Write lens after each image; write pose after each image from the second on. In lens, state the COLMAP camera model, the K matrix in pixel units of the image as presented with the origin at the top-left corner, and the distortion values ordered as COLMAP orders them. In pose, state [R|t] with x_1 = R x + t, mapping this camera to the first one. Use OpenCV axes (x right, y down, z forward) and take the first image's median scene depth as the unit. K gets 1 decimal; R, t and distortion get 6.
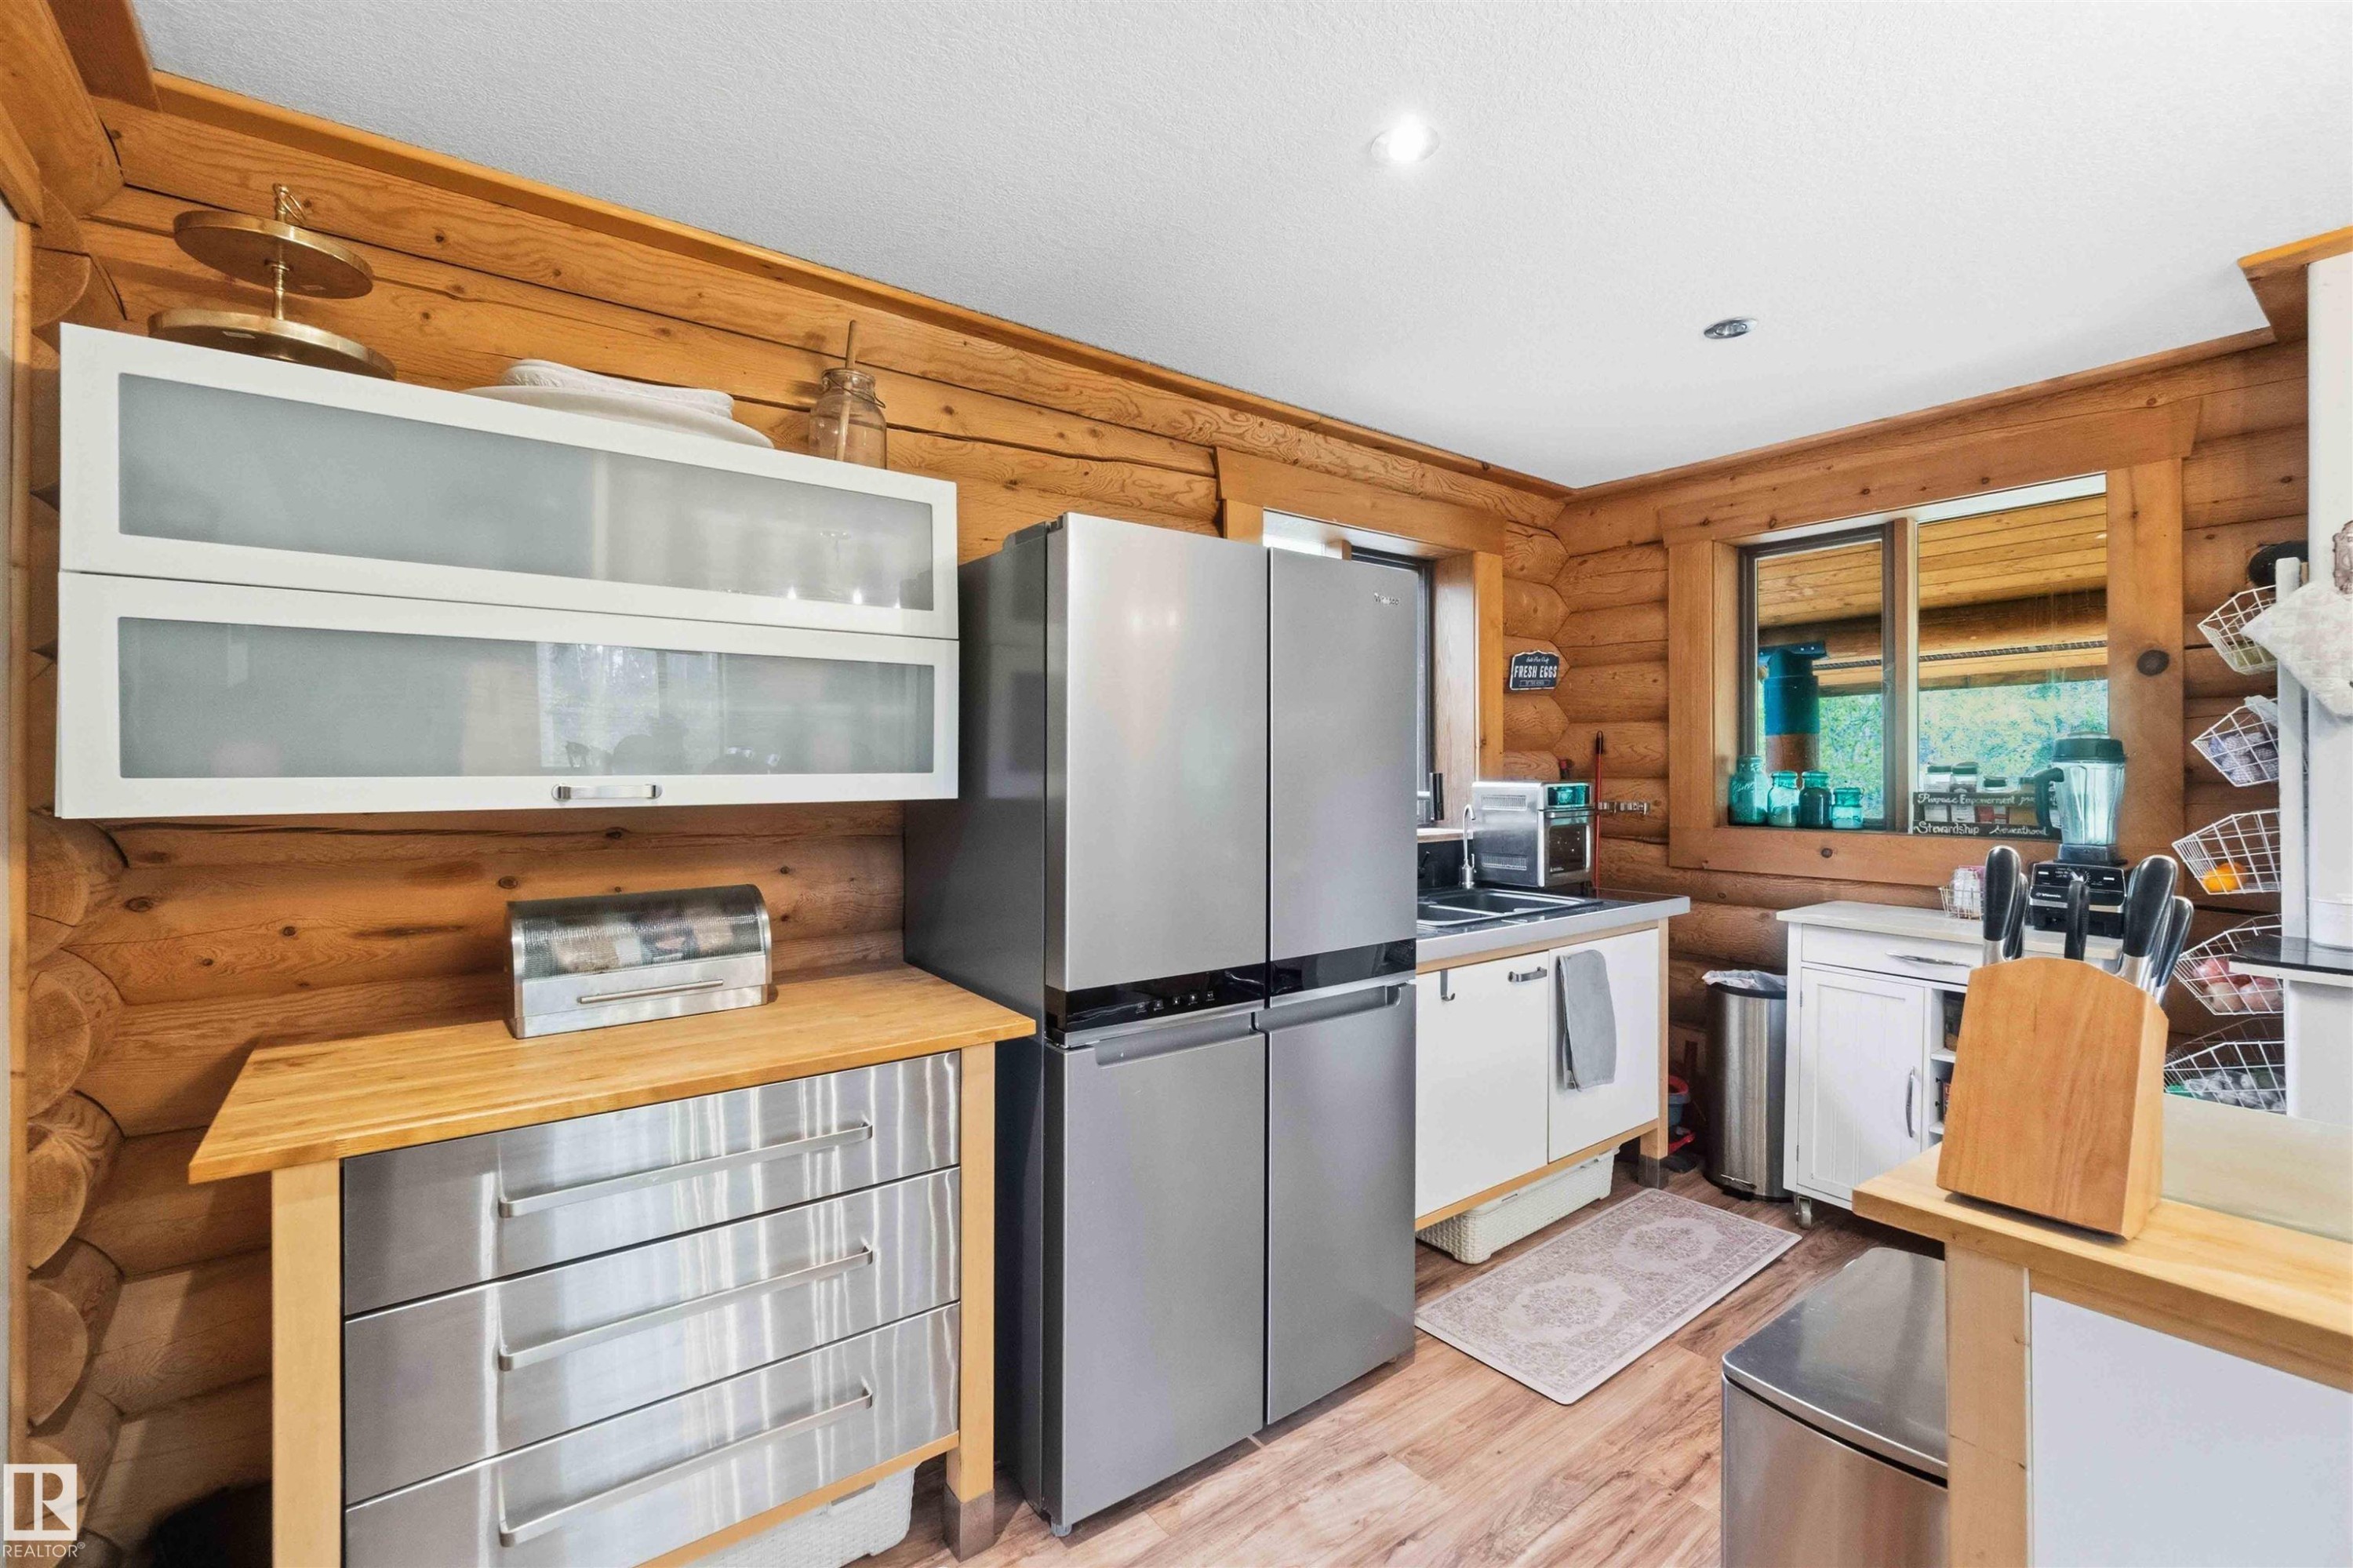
lens RADIAL K [[1019.5, 0, 1169.8], [0, 1019.5, 770.3], [0, 0, 1]] dist [-0.006180, 0.002192]
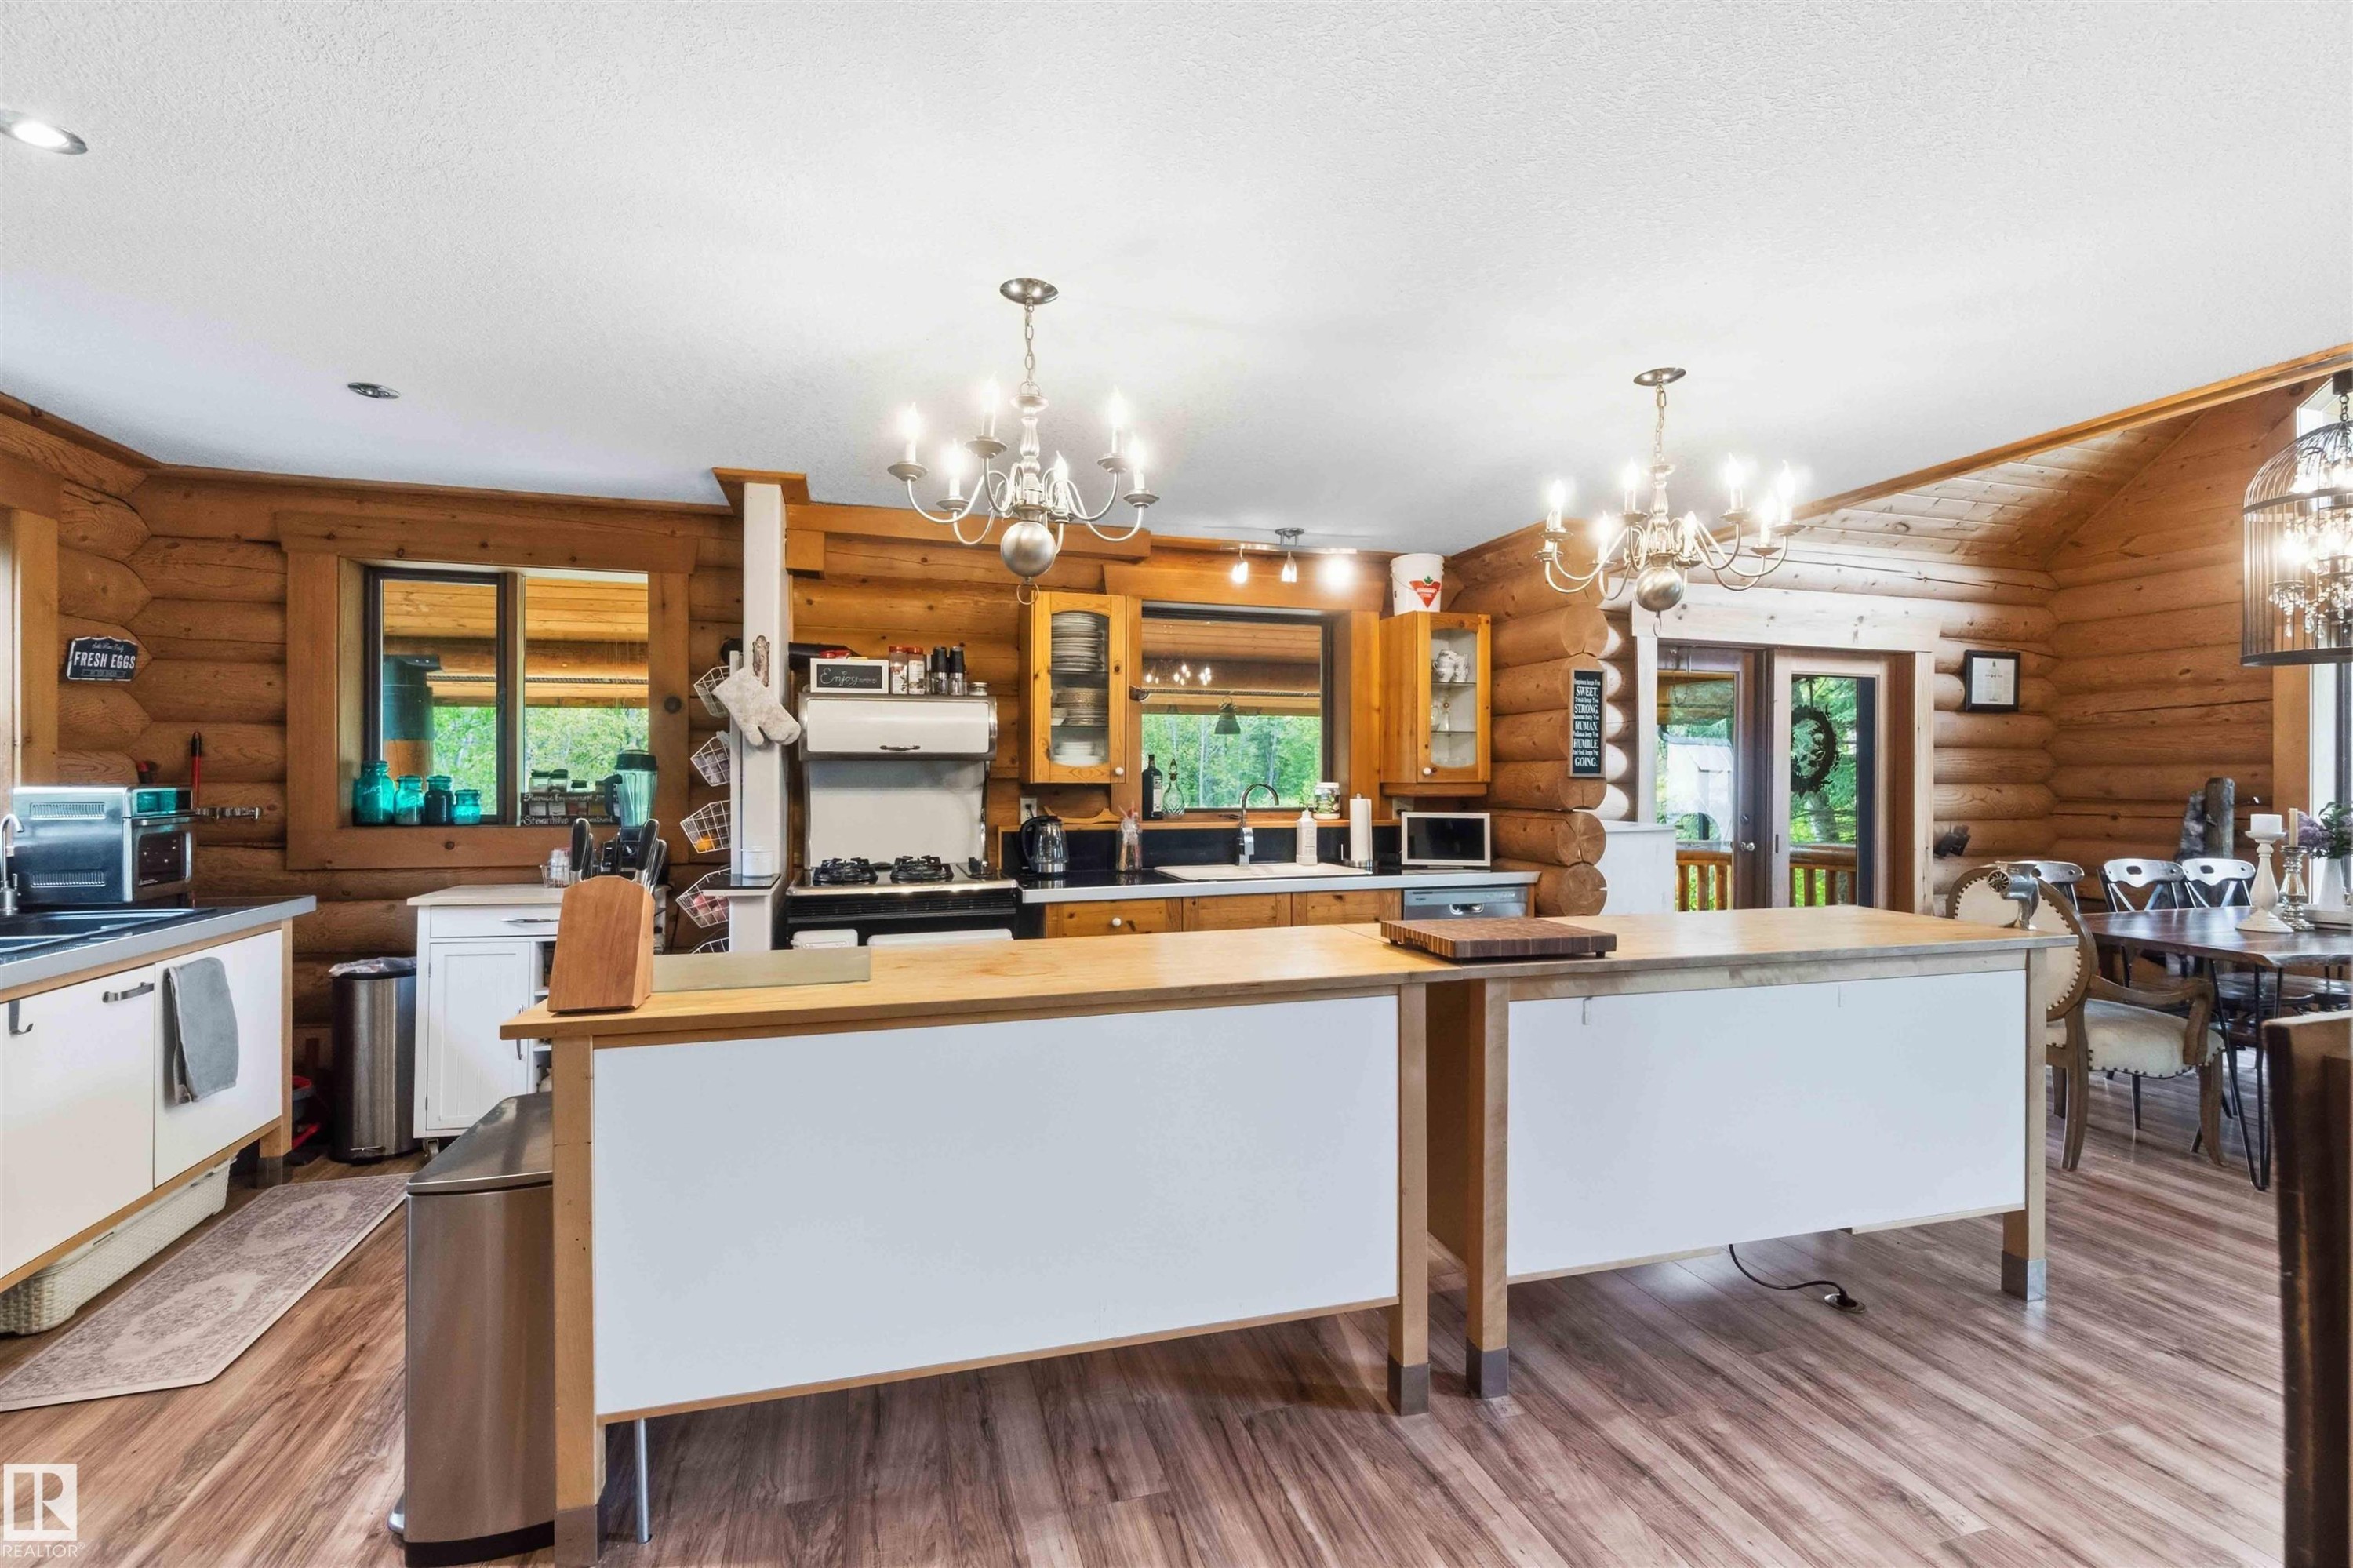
lens RADIAL K [[1019.5, 0, 1172.7], [0, 1019.5, 778.0], [0, 0, 1]] dist [-0.006180, 0.002192]
pose [[0.354124, 0.000527, 0.935198, -0.193523], [-0.004117, 0.999991, 0.000995, -0.001376], [-0.935190, -0.004203, 0.354123, -0.241794]]
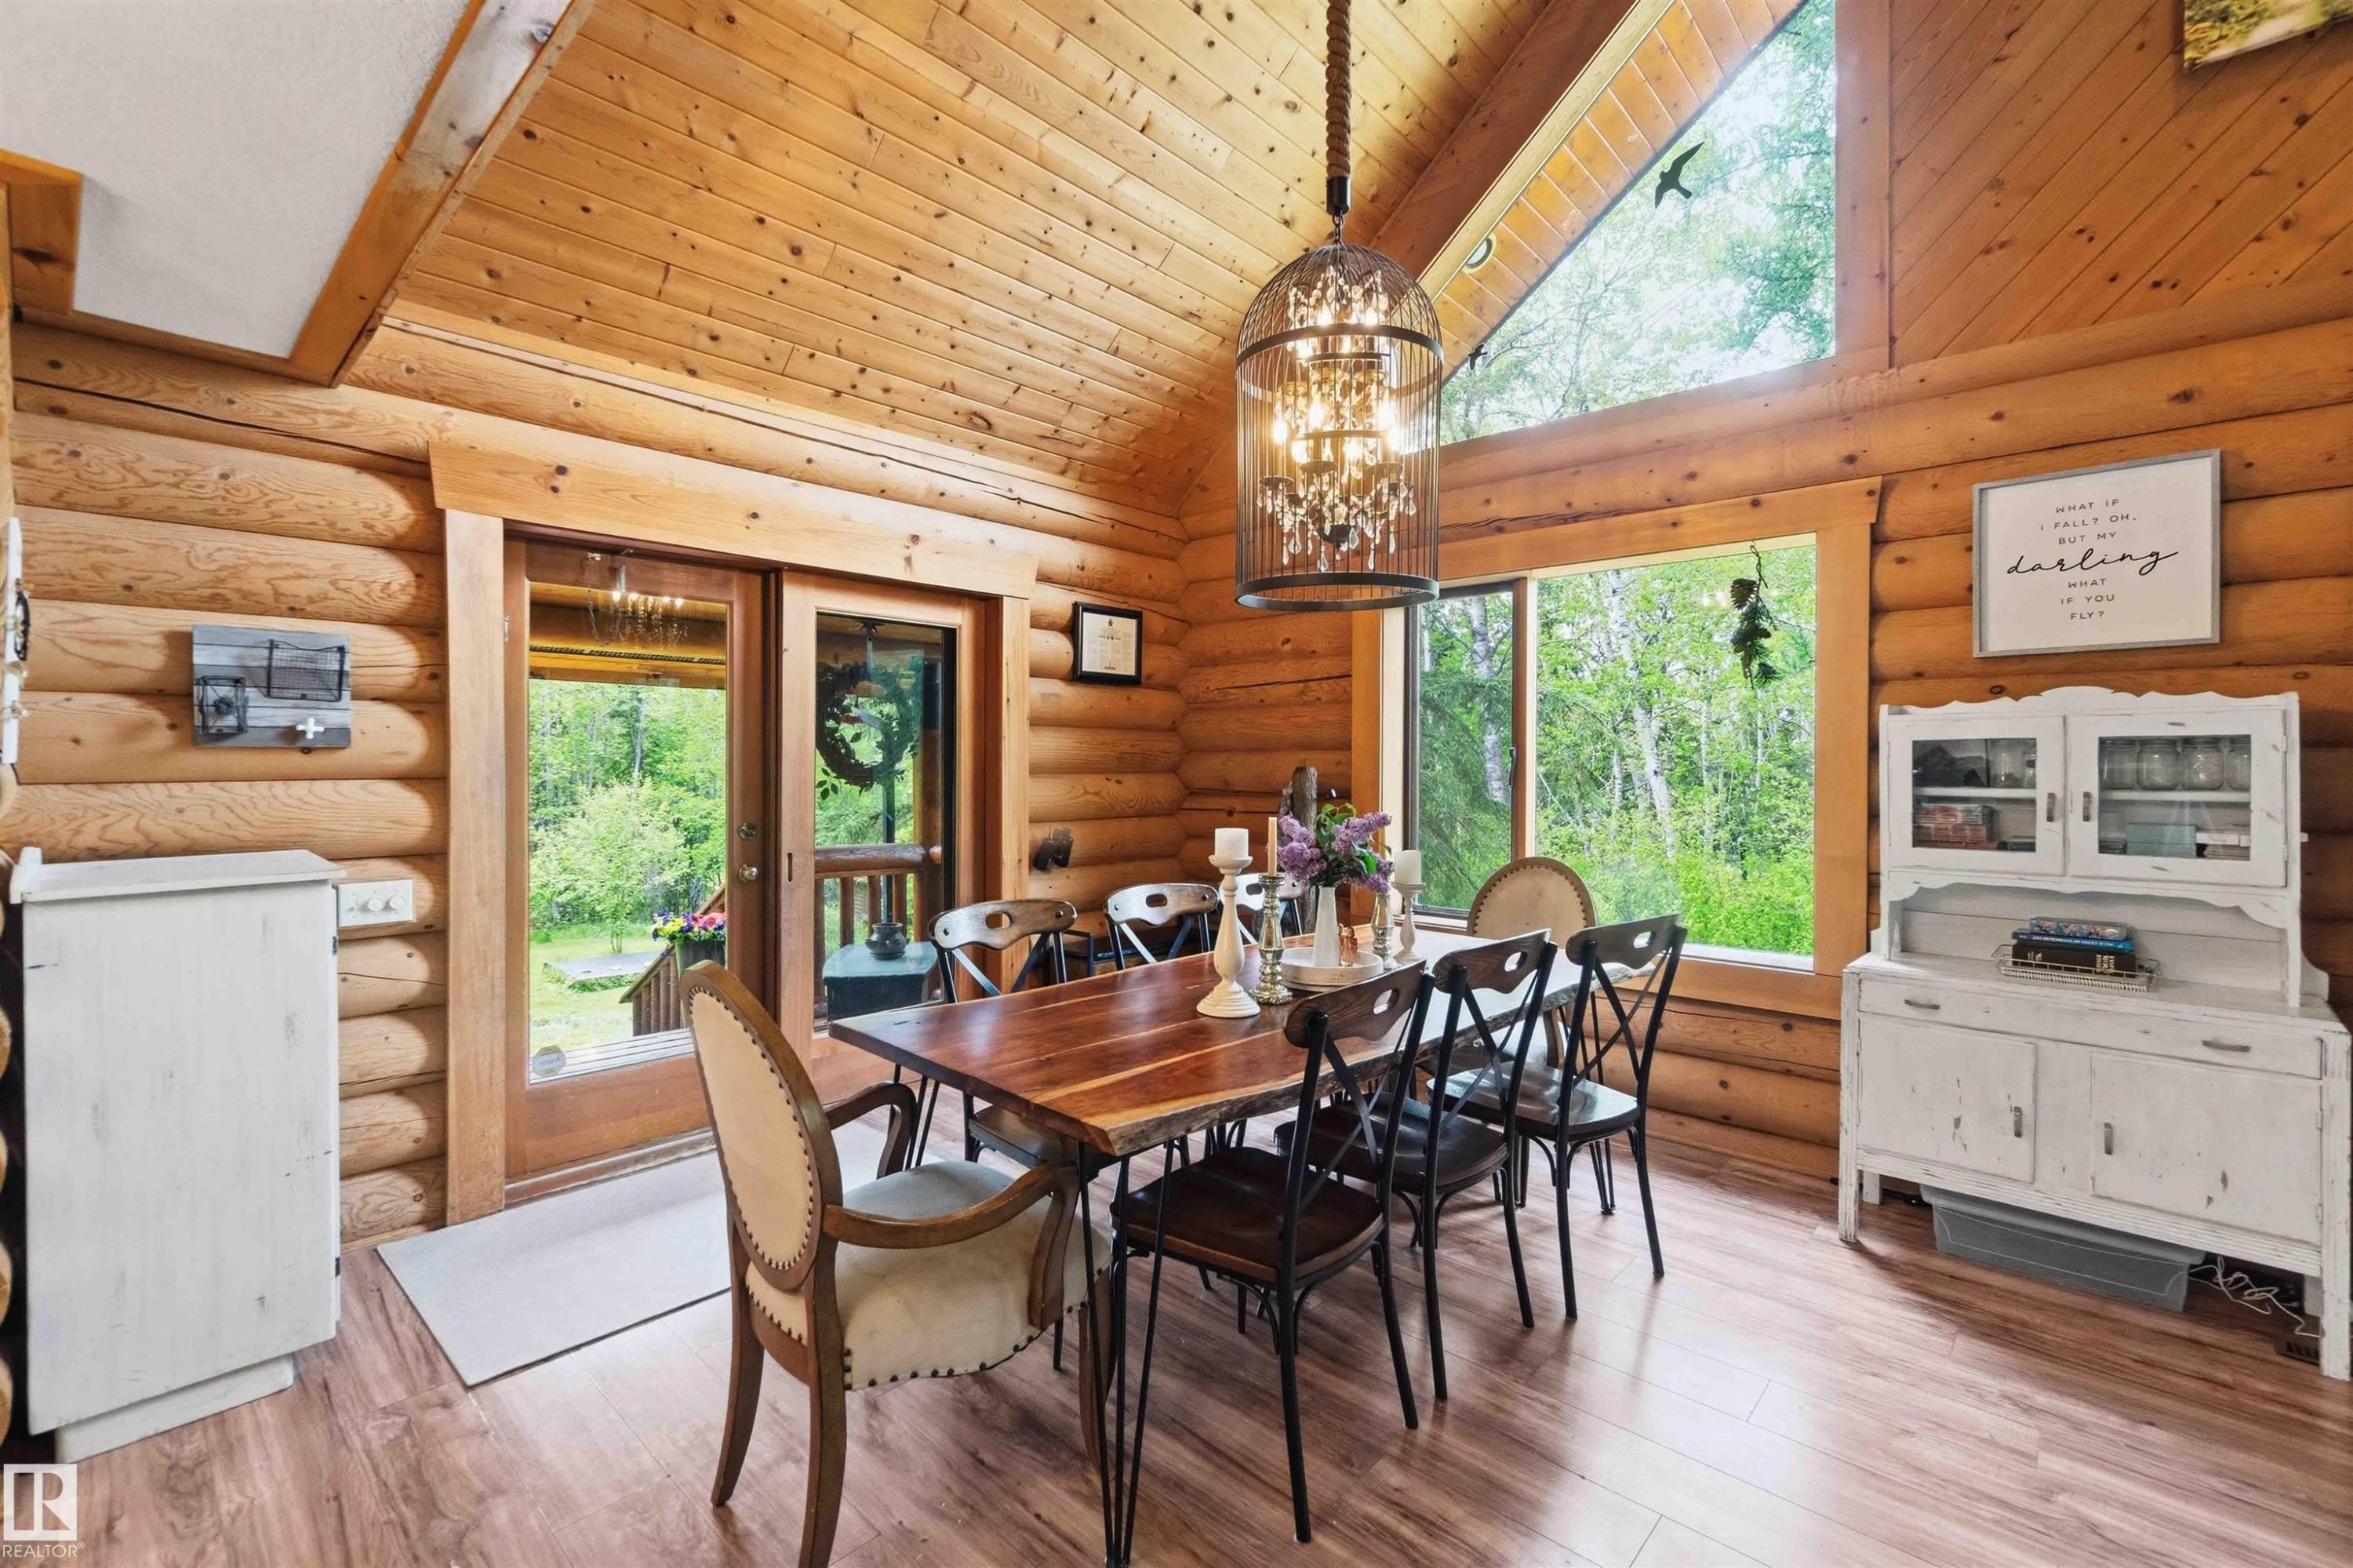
lens RADIAL K [[1019.5, 0, 1173.6], [0, 1019.5, 770.9], [0, 0, 1]] dist [-0.006180, 0.002192]
pose [[-0.171559, -0.009561, 0.985128, 0.813948], [-0.004865, 0.999949, 0.008858, -0.015305], [-0.985162, -0.003273, -0.171596, -0.981740]]
